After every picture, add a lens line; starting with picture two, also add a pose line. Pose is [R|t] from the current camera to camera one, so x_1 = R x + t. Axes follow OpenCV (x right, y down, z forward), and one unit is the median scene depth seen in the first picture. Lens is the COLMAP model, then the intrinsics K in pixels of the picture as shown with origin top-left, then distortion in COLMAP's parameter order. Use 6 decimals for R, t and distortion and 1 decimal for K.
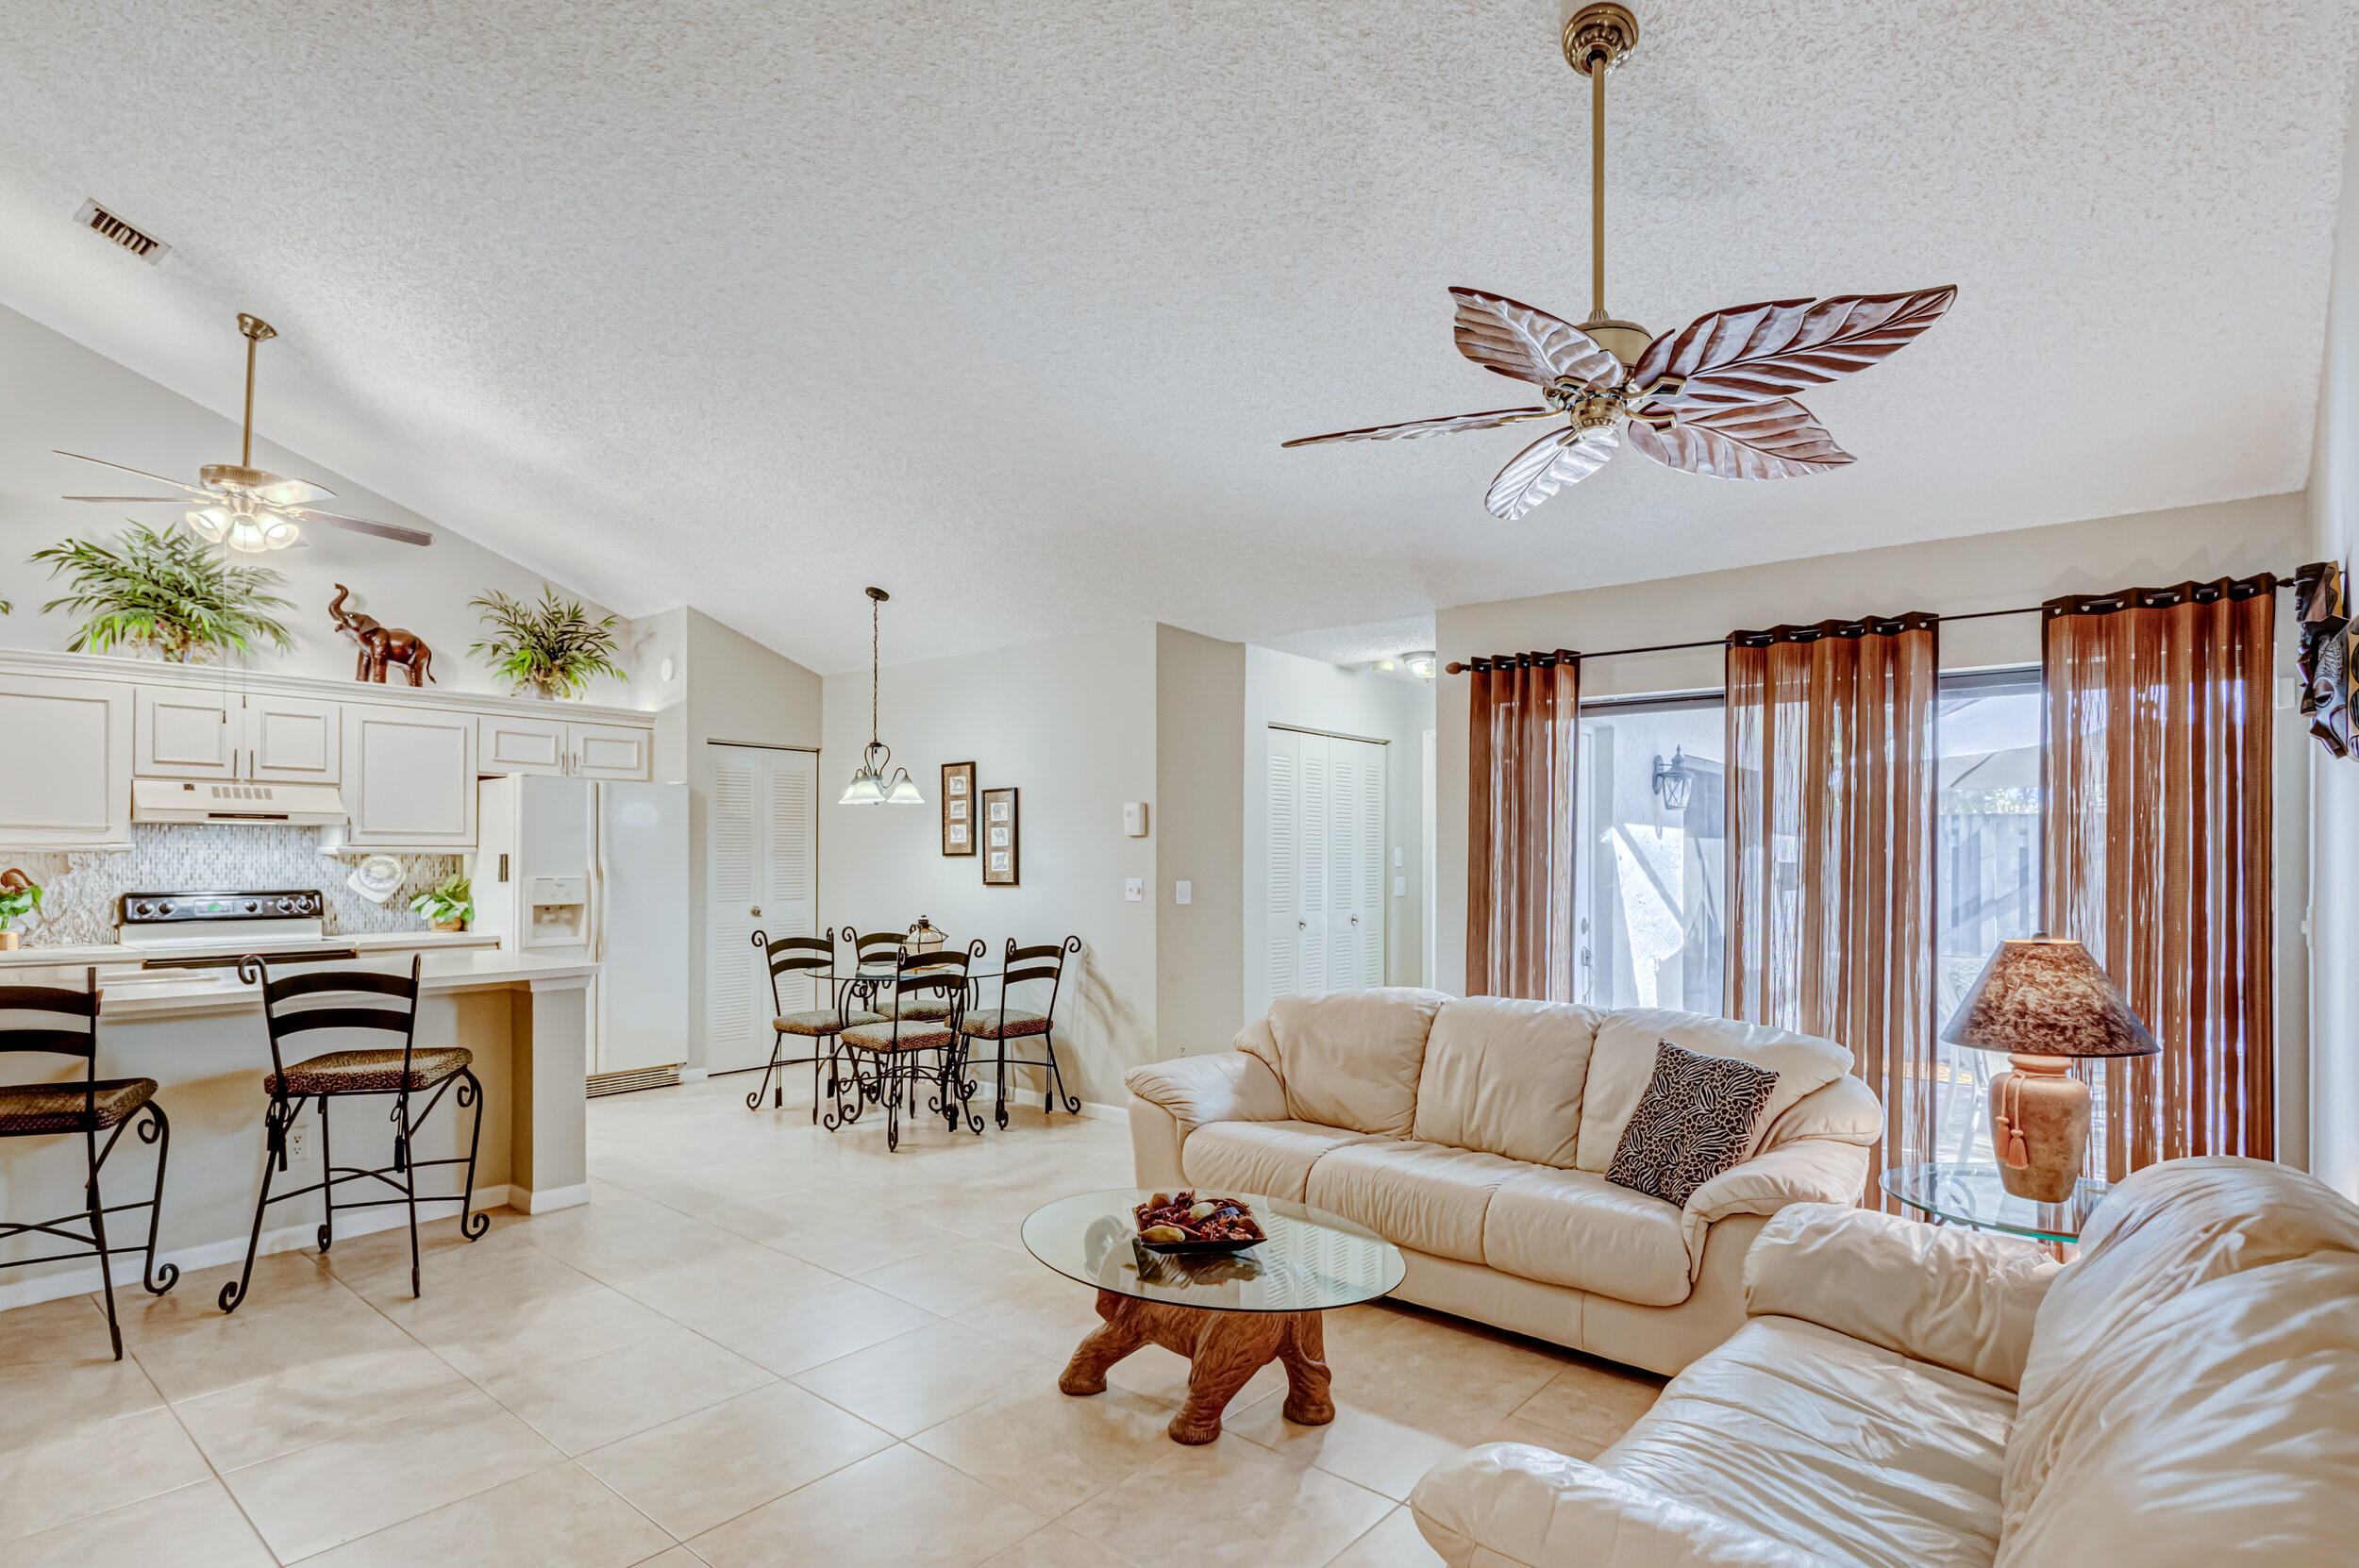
lens RADIAL K [[1172.2, 0, 1235.0], [0, 1172.2, 844.9], [0, 0, 1]] dist [0.014127, -0.003201]
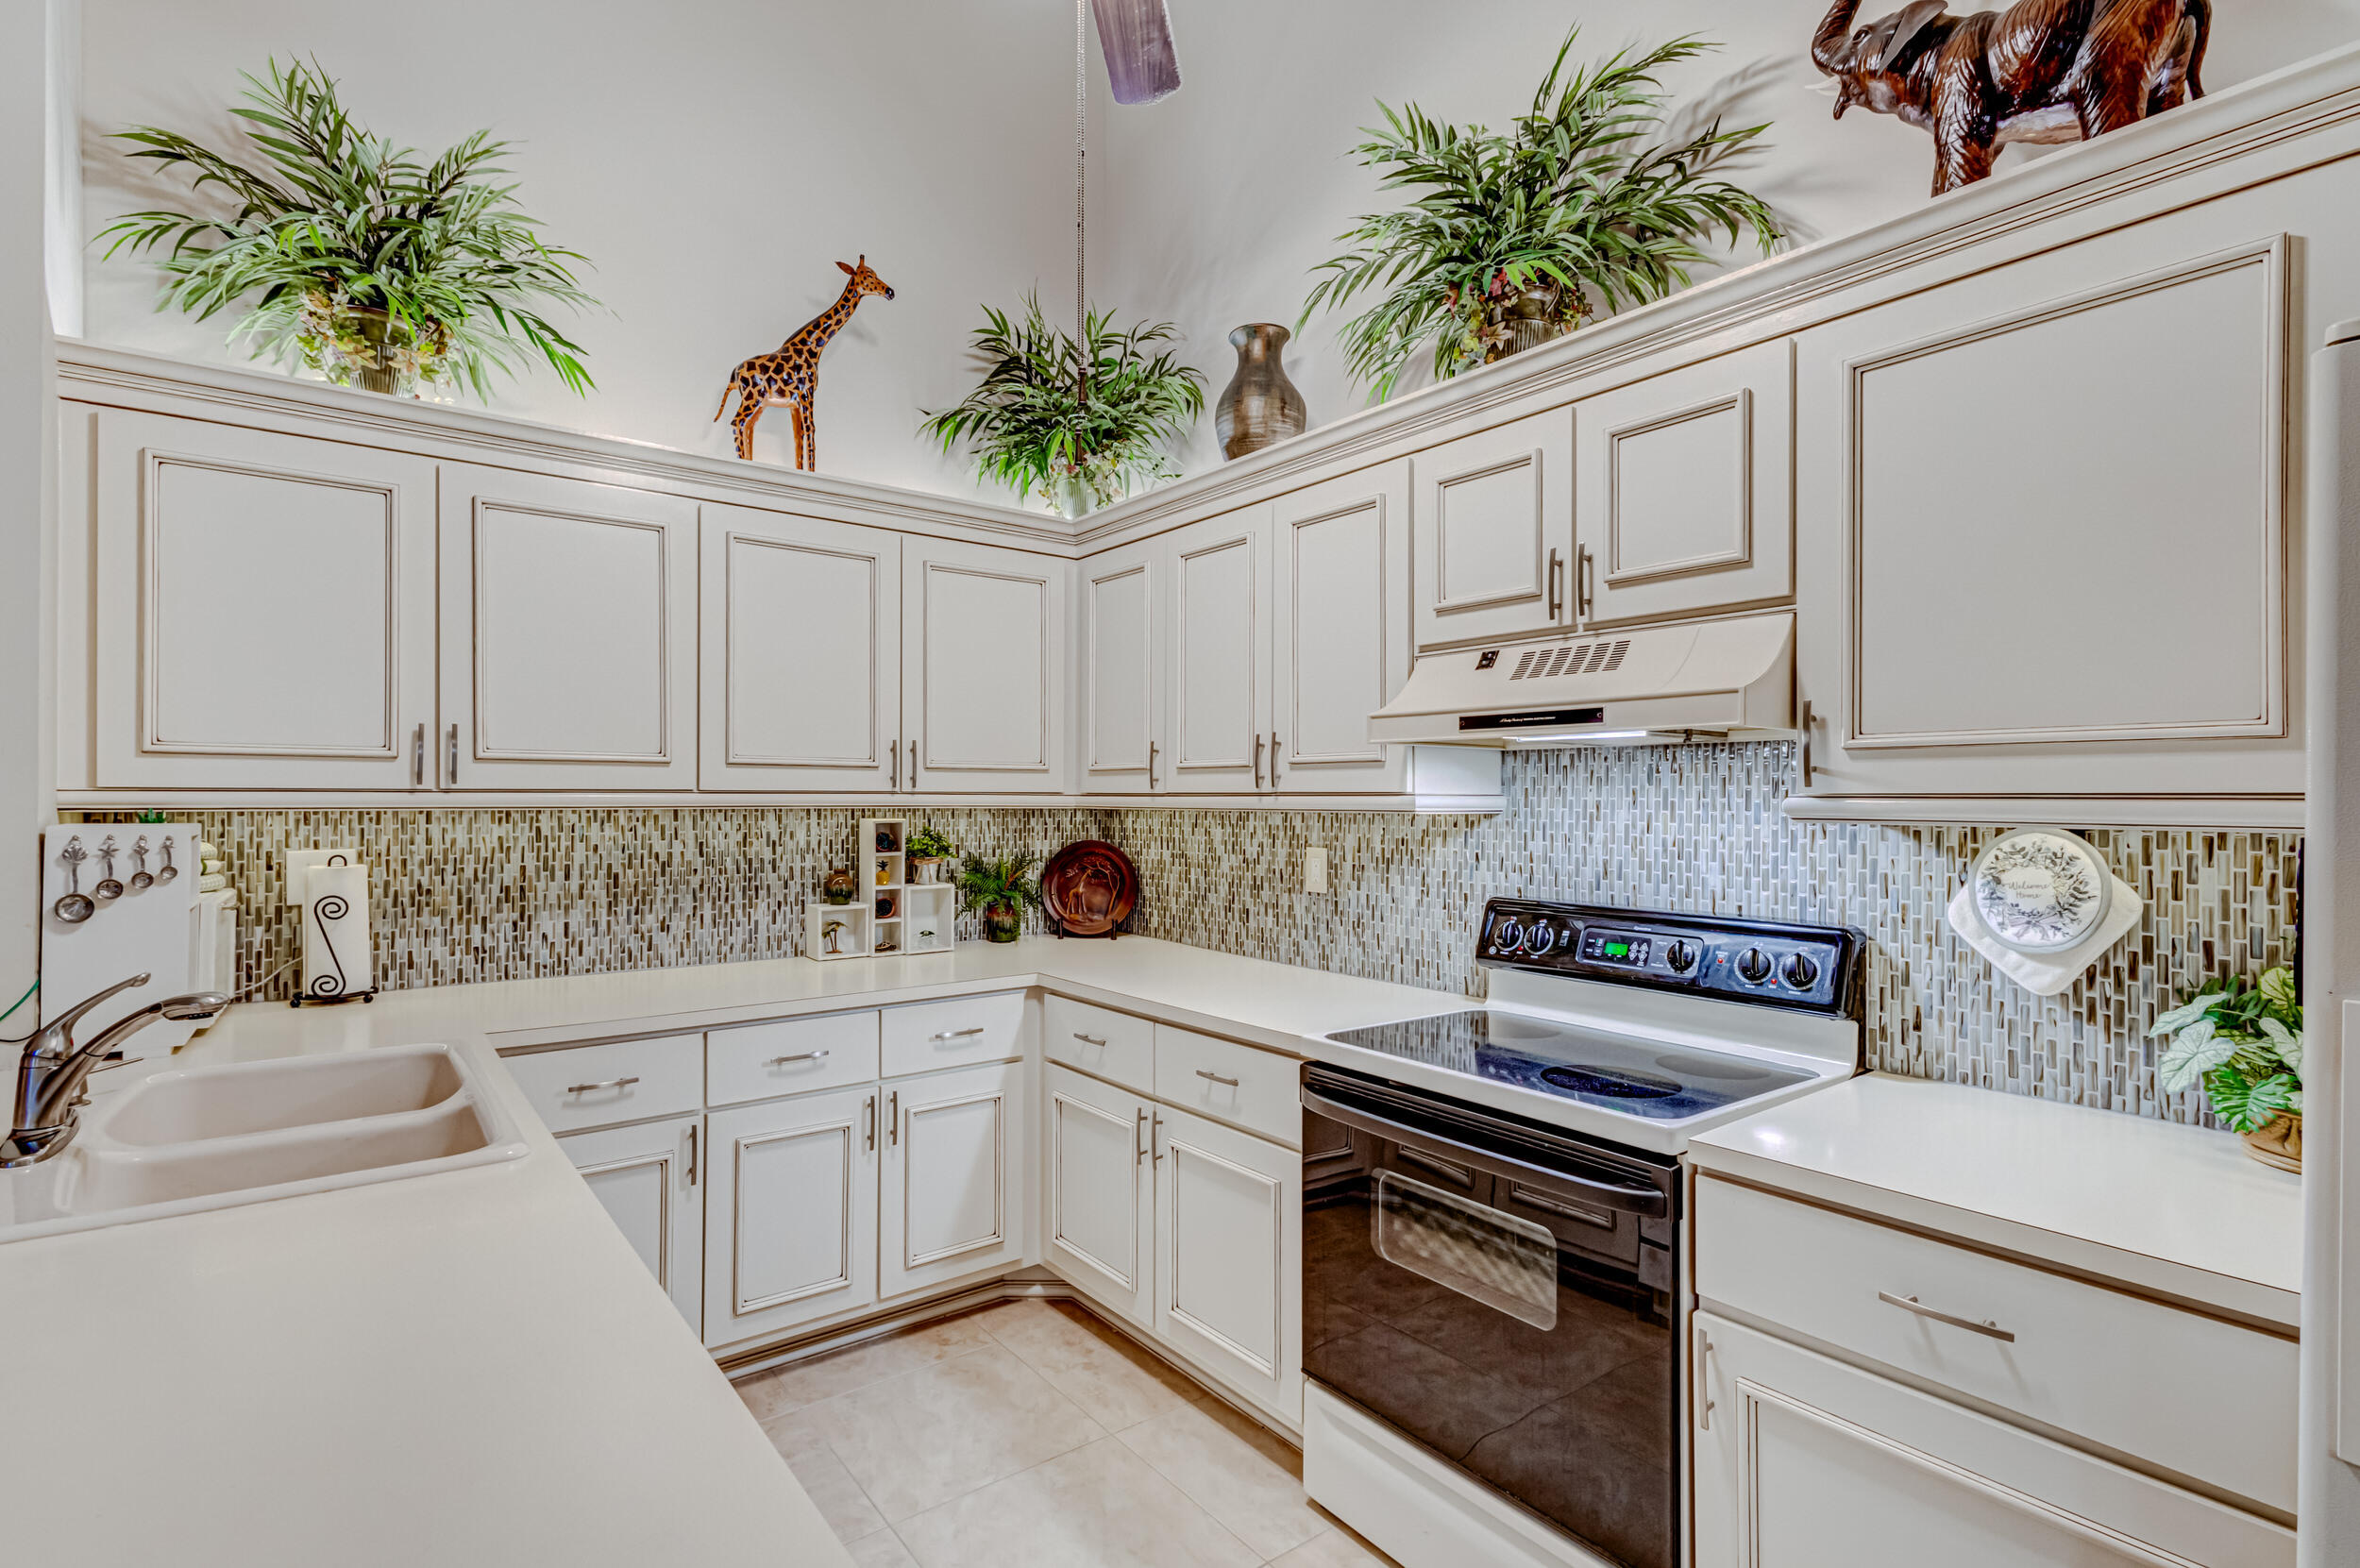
lens RADIAL K [[1103.8, 0, 1176.1], [0, 1103.8, 796.2], [0, 0, 1]] dist [0.012020, -0.000006]
pose [[-0.247506, -0.002036, -0.968884, -0.436584], [0.007027, 0.999968, -0.003896, 0.000479], [0.968861, -0.007772, -0.247484, 0.912958]]
